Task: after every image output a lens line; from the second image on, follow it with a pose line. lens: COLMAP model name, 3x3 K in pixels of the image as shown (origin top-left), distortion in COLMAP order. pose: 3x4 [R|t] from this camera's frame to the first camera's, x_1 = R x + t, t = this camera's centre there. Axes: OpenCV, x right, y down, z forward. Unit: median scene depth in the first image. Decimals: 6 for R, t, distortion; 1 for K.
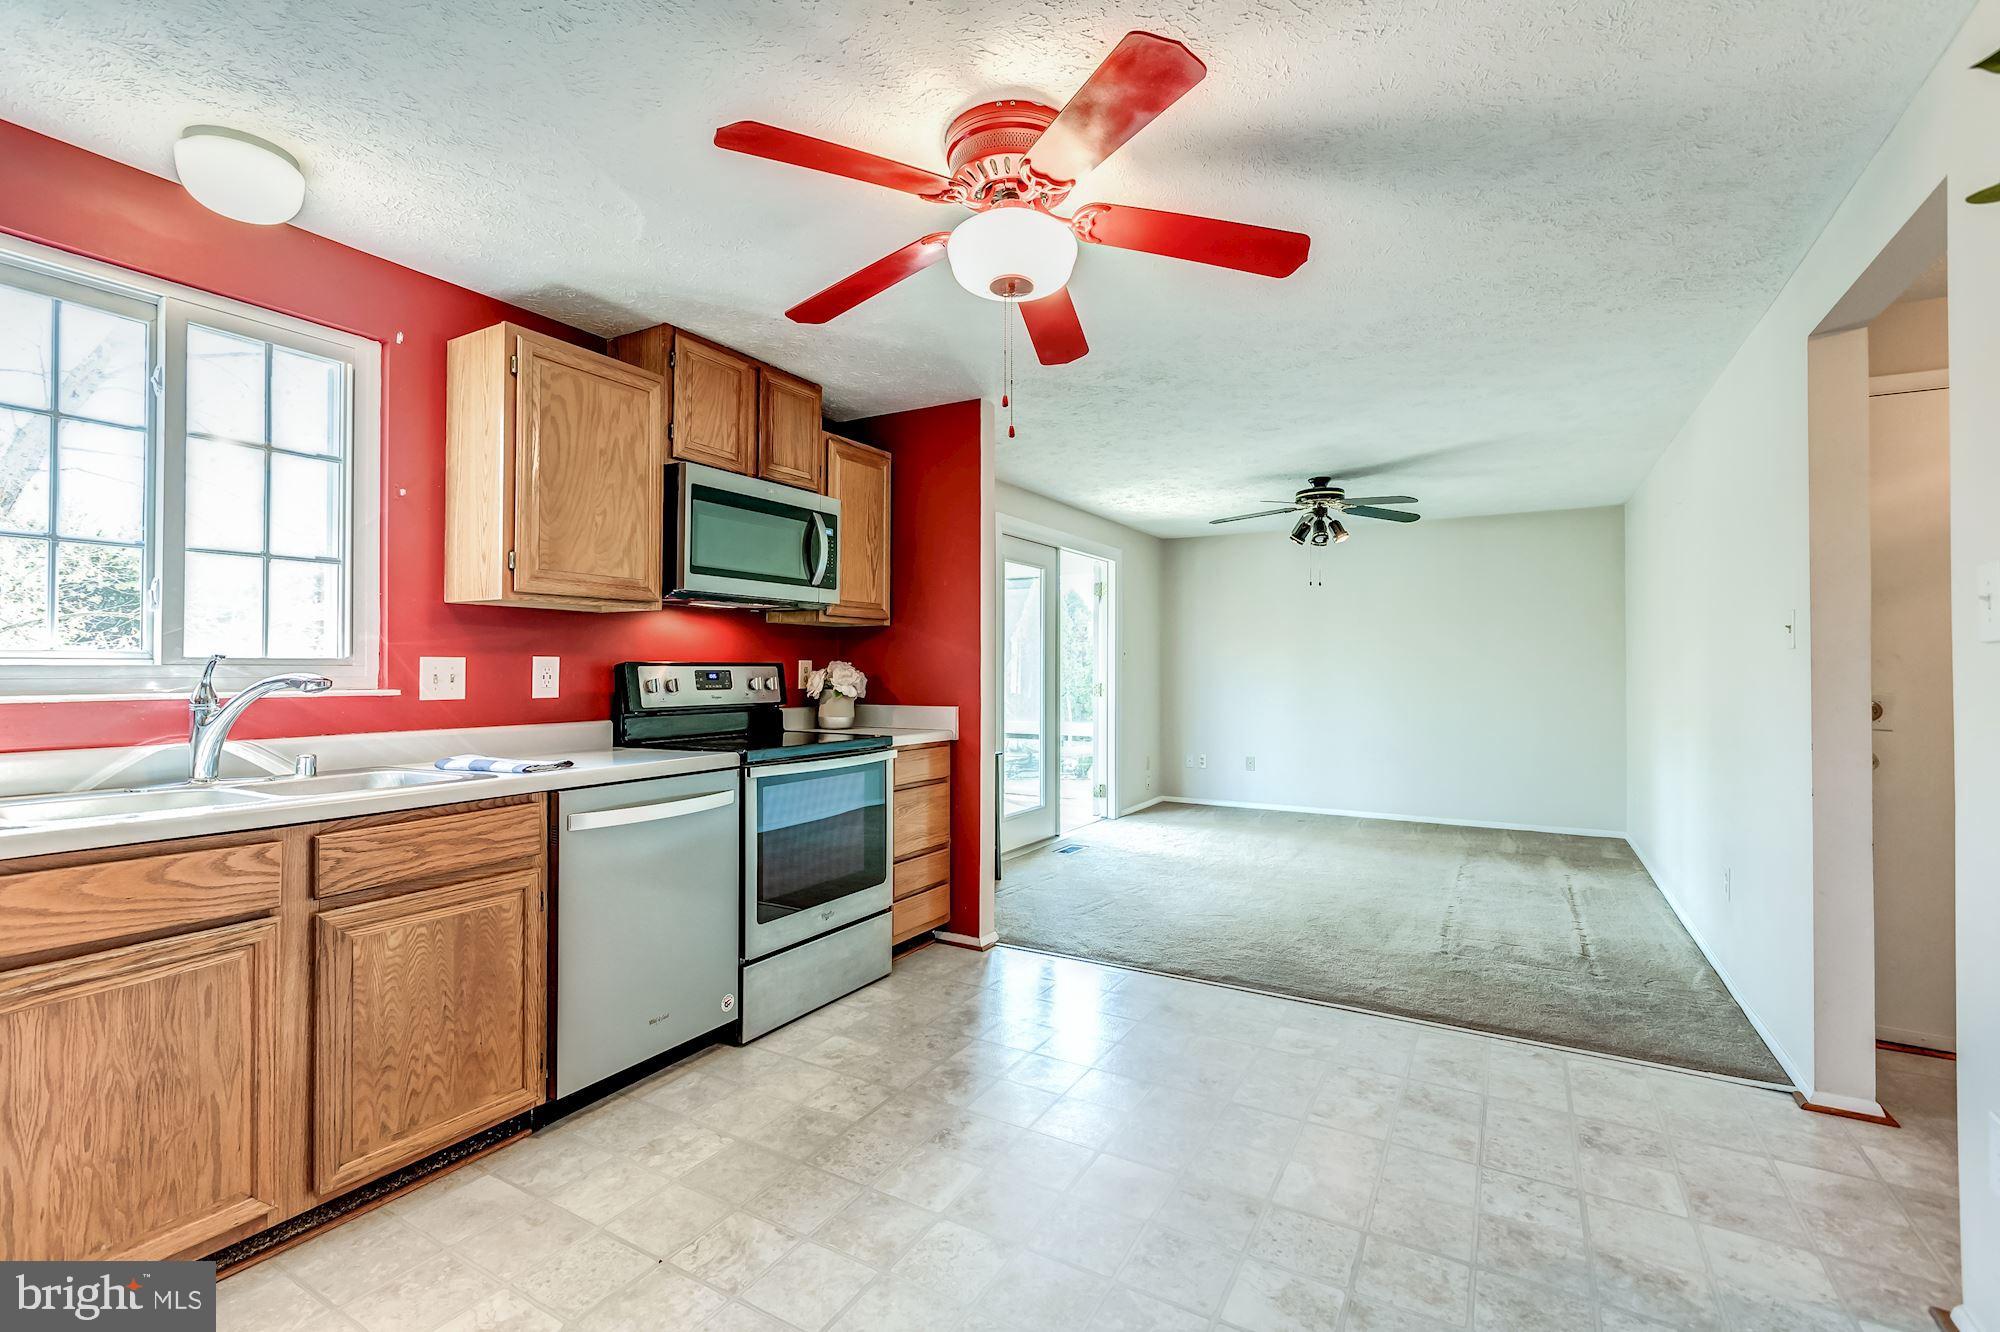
lens RADIAL K [[891.9, 0, 967.1], [0, 891.9, 659.5], [0, 0, 1]] dist [0.005455, -0.001280]
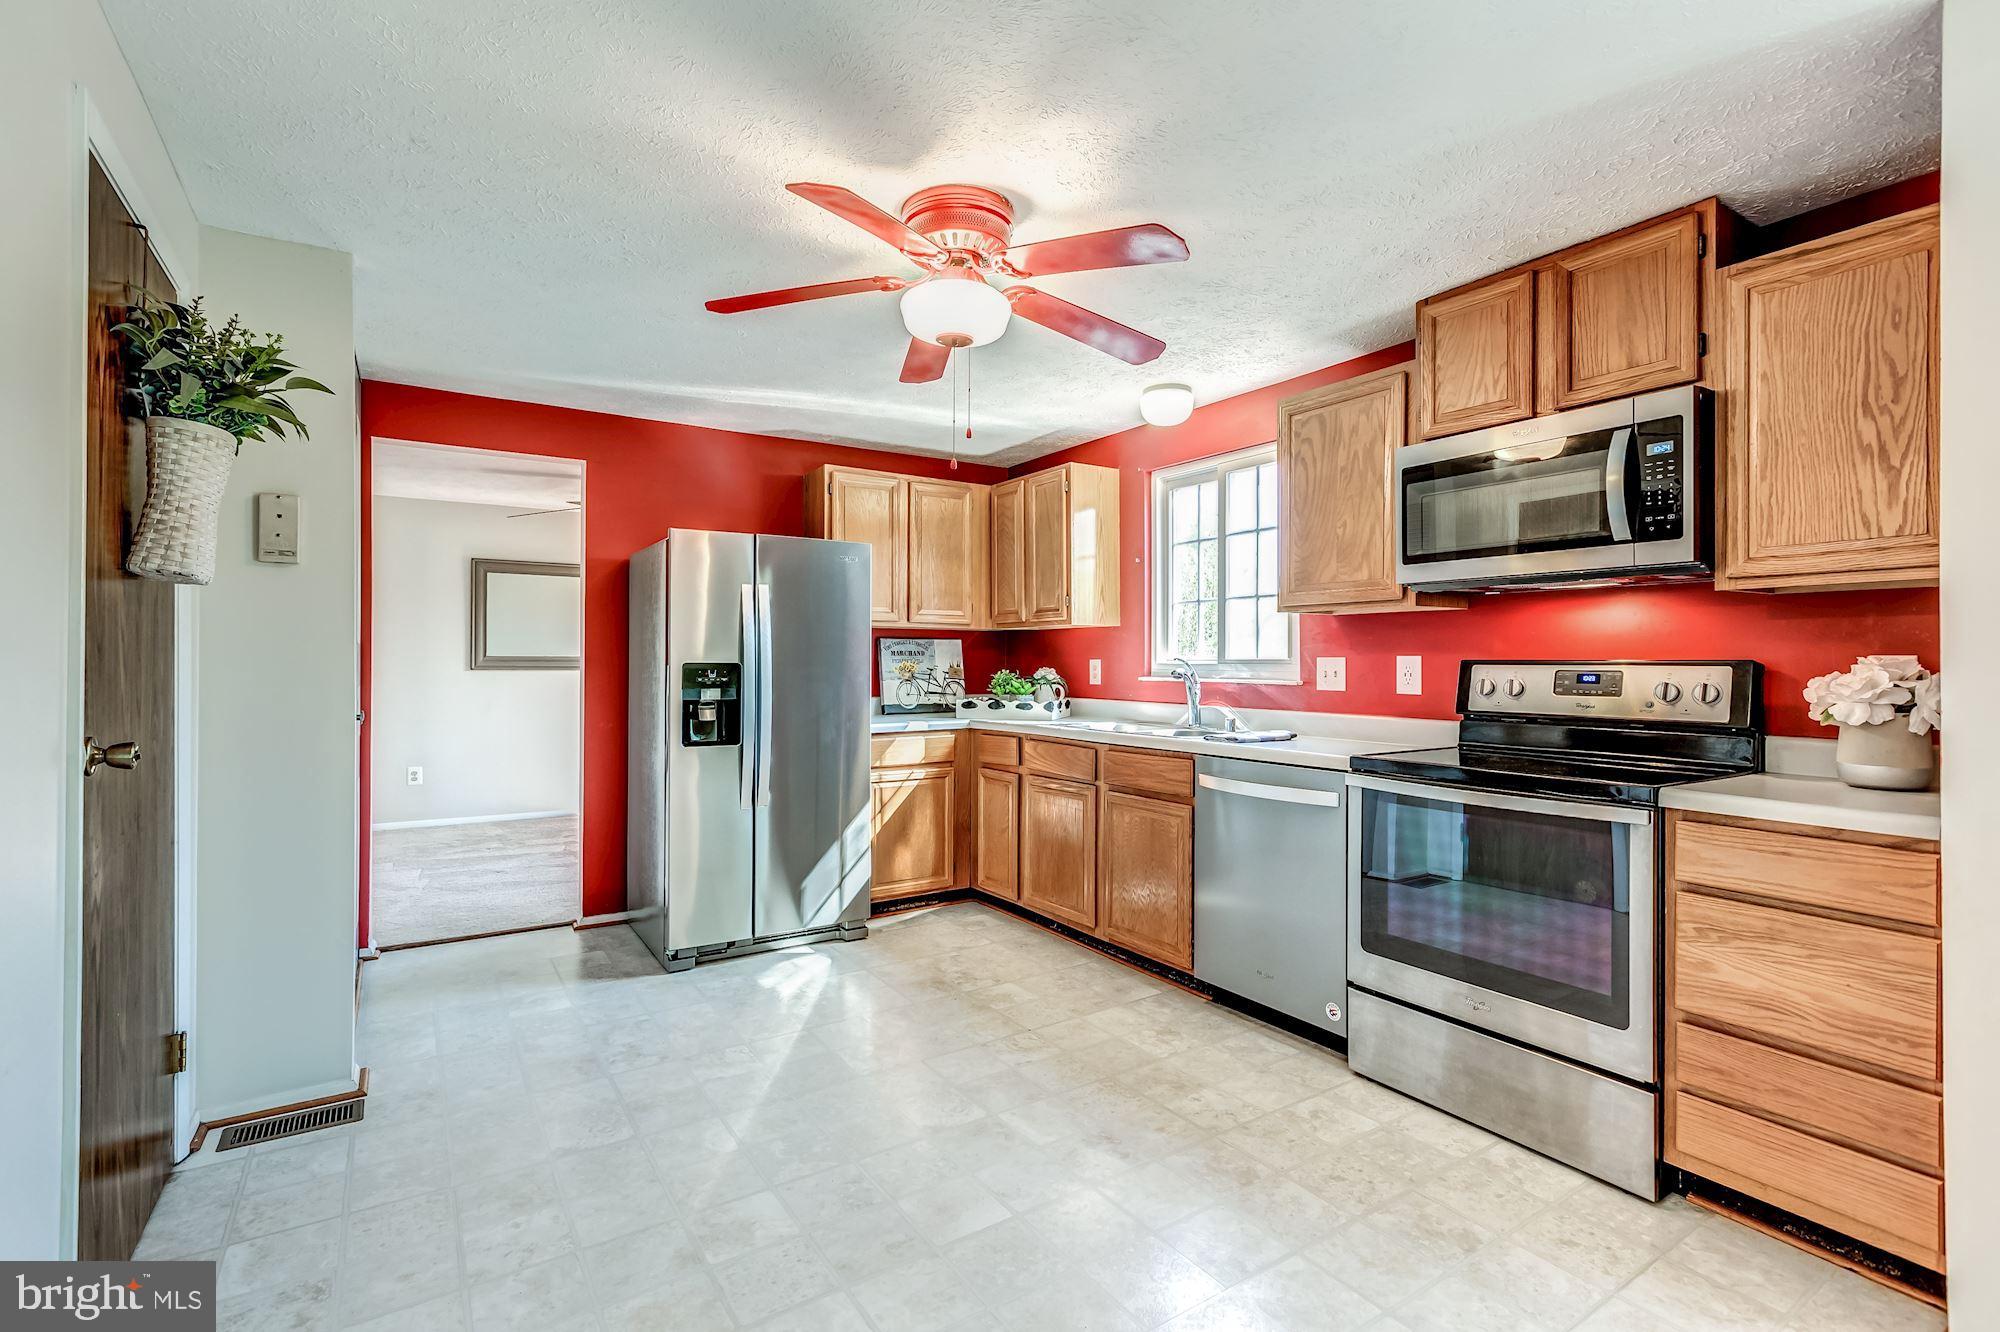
lens RADIAL K [[891.9, 0, 1011.1], [0, 891.9, 660.6], [0, 0, 1]] dist [0.005455, -0.001280]
pose [[-0.407767, -0.004310, -0.913076, 0.780191], [0.003304, 0.999975, -0.006196, 0.008537], [0.913080, -0.005543, -0.407743, 1.106297]]
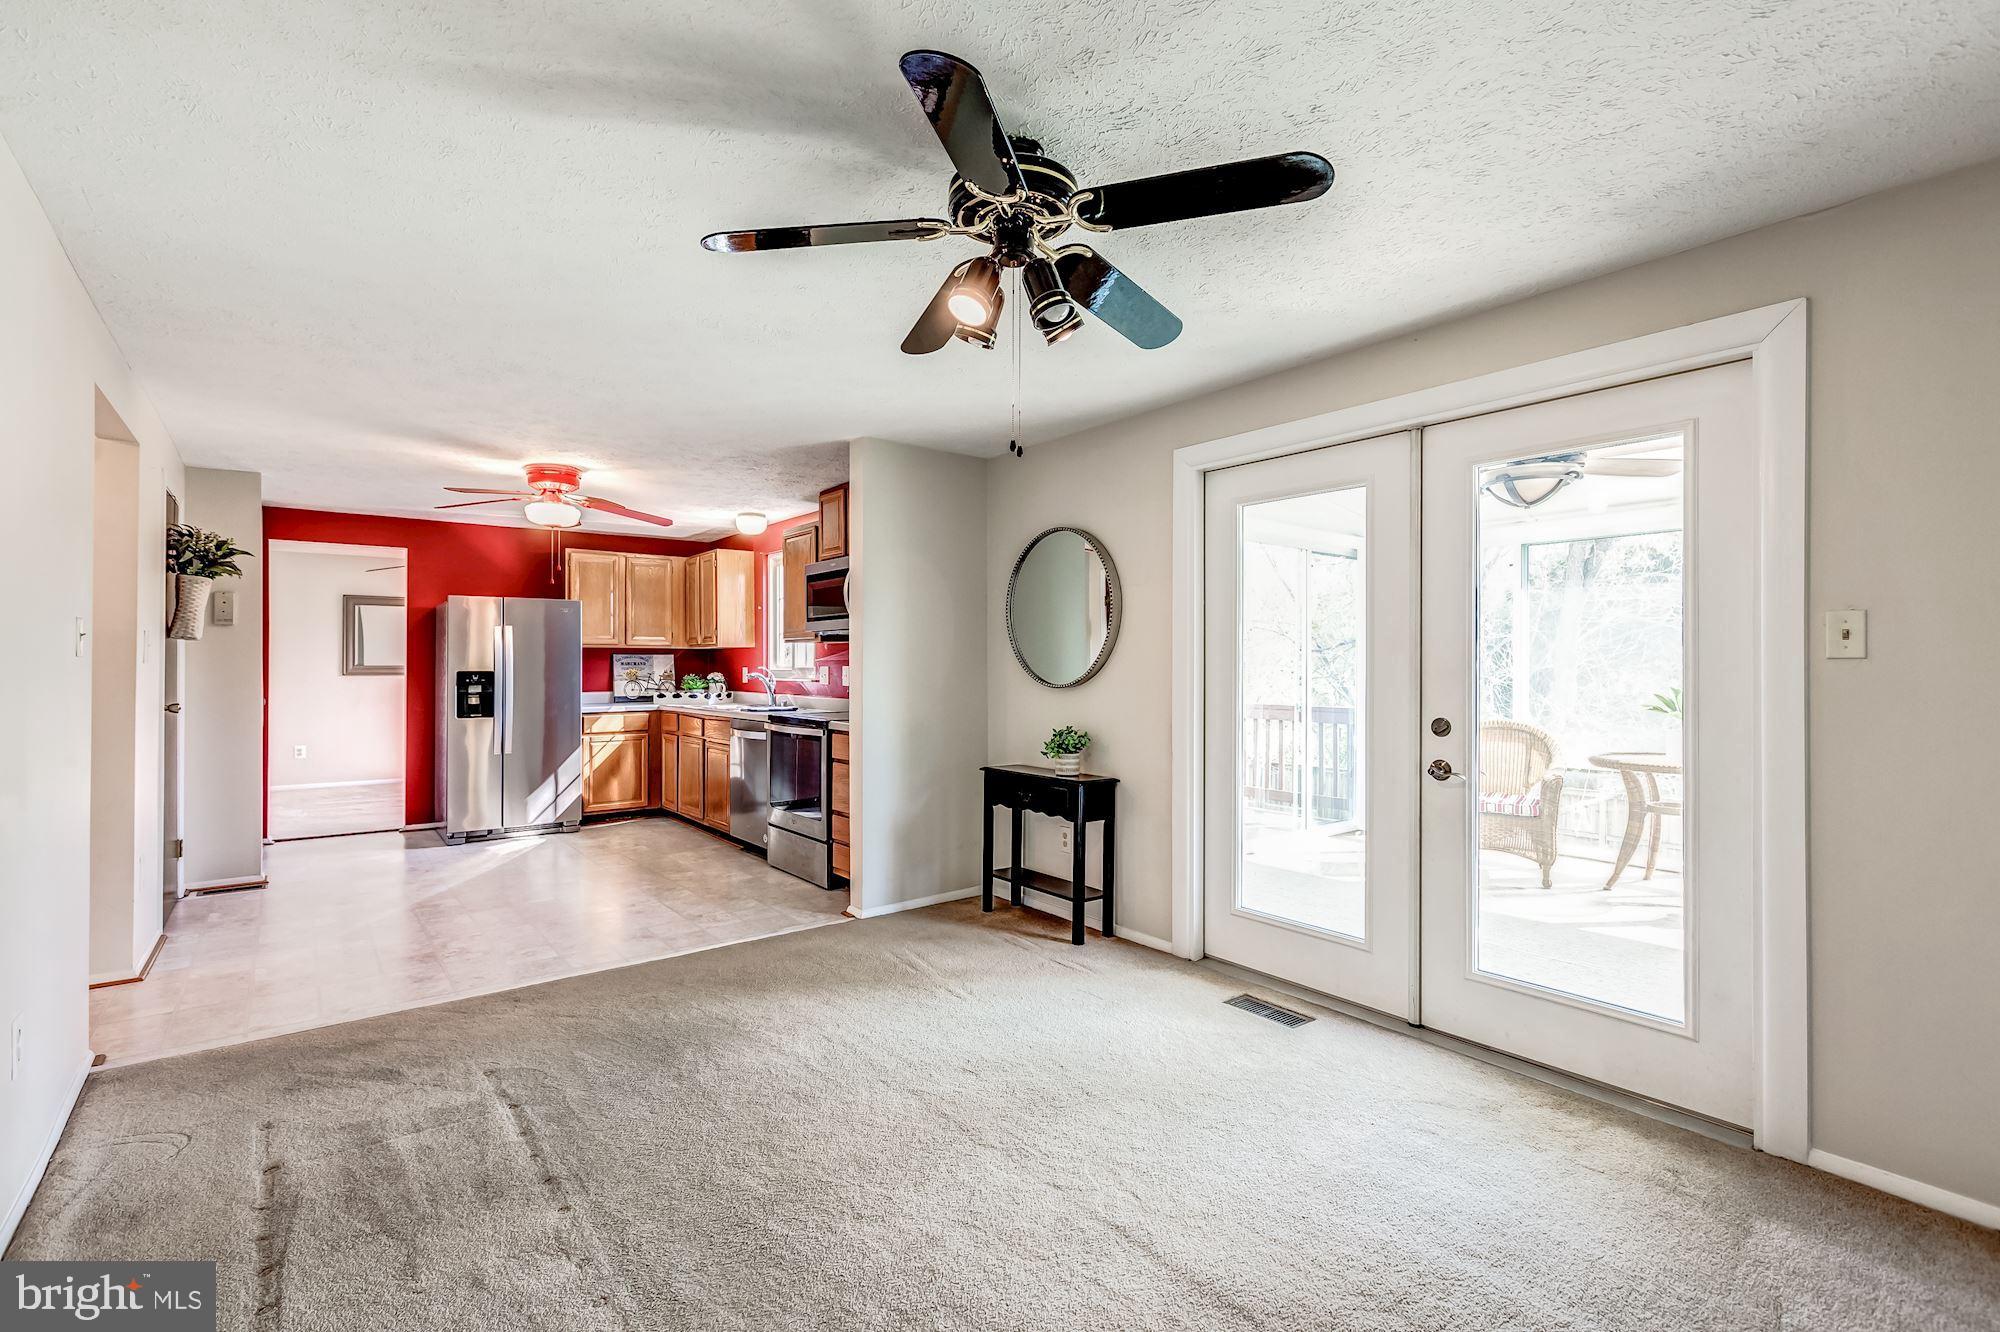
lens RADIAL K [[891.9, 0, 1014.0], [0, 891.9, 664.1], [0, 0, 1]] dist [0.005455, -0.001280]
pose [[-0.333758, -0.003137, -0.942654, 1.486814], [0.007287, 0.999956, -0.005907, 0.008462], [0.942631, -0.008841, -0.333720, 2.273424]]
